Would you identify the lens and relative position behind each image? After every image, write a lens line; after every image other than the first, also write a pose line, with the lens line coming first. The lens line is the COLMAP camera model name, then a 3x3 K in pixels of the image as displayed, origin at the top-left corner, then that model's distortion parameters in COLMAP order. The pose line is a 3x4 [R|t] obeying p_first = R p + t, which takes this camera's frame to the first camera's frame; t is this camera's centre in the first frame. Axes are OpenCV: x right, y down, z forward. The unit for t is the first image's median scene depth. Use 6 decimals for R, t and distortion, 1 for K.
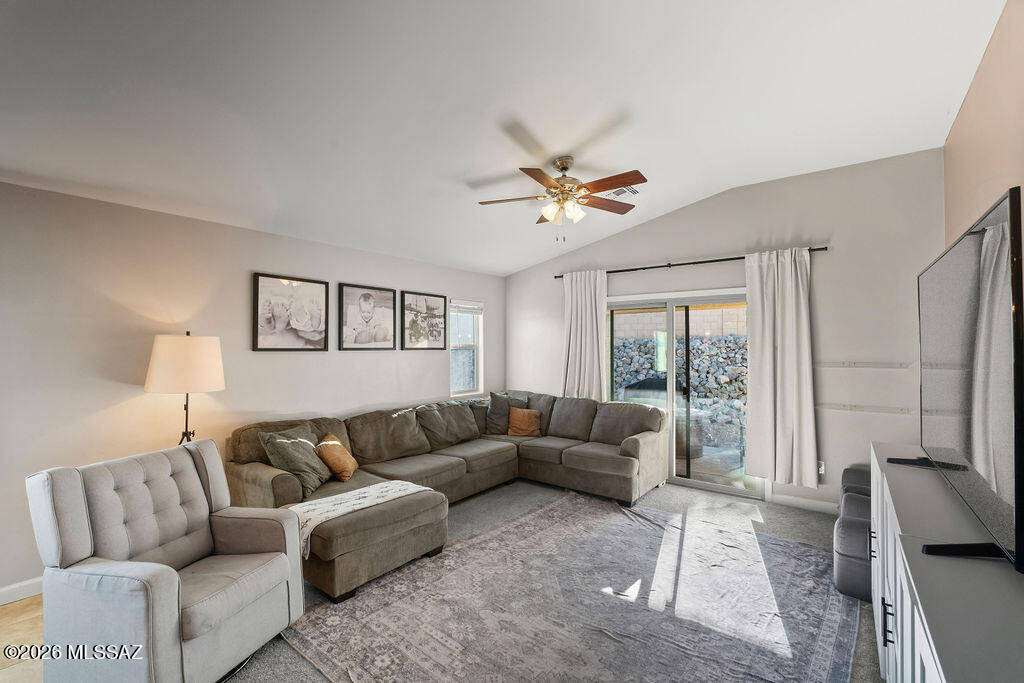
lens RADIAL K [[452.1, 0, 509.2], [0, 452.1, 342.8], [0, 0, 1]] dist [-0.002752, 0.000132]
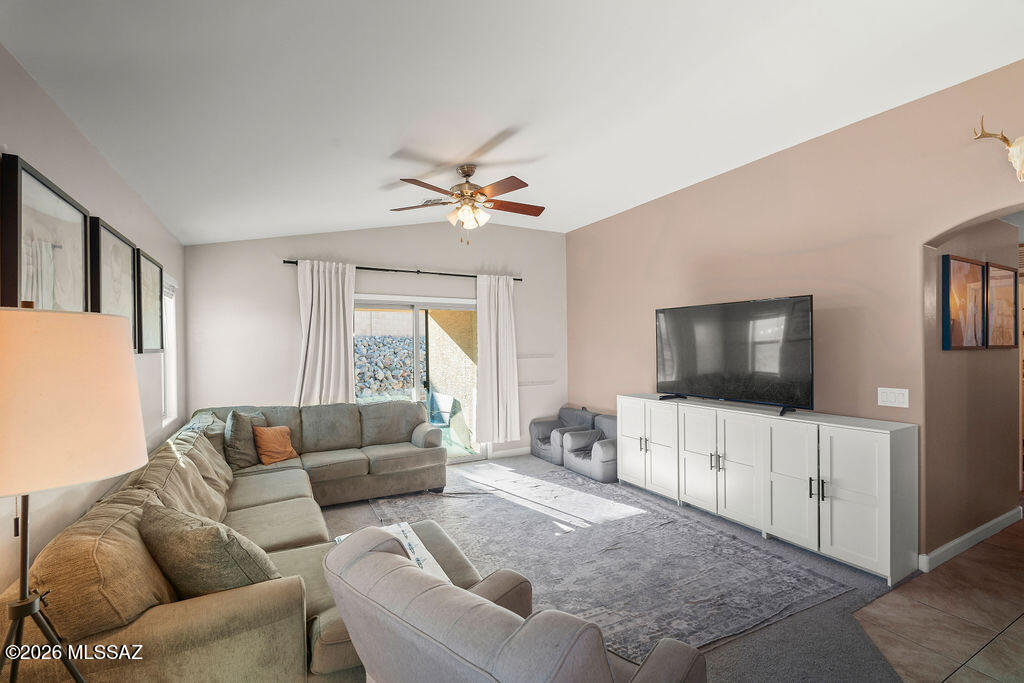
lens RADIAL K [[452.1, 0, 514.4], [0, 452.1, 346.2], [0, 0, 1]] dist [-0.002752, 0.000132]
pose [[0.395964, -0.005855, 0.918247, -0.661000], [-0.000358, 0.999979, 0.006530, 0.003073], [-0.918266, -0.002915, 0.395953, 0.401169]]
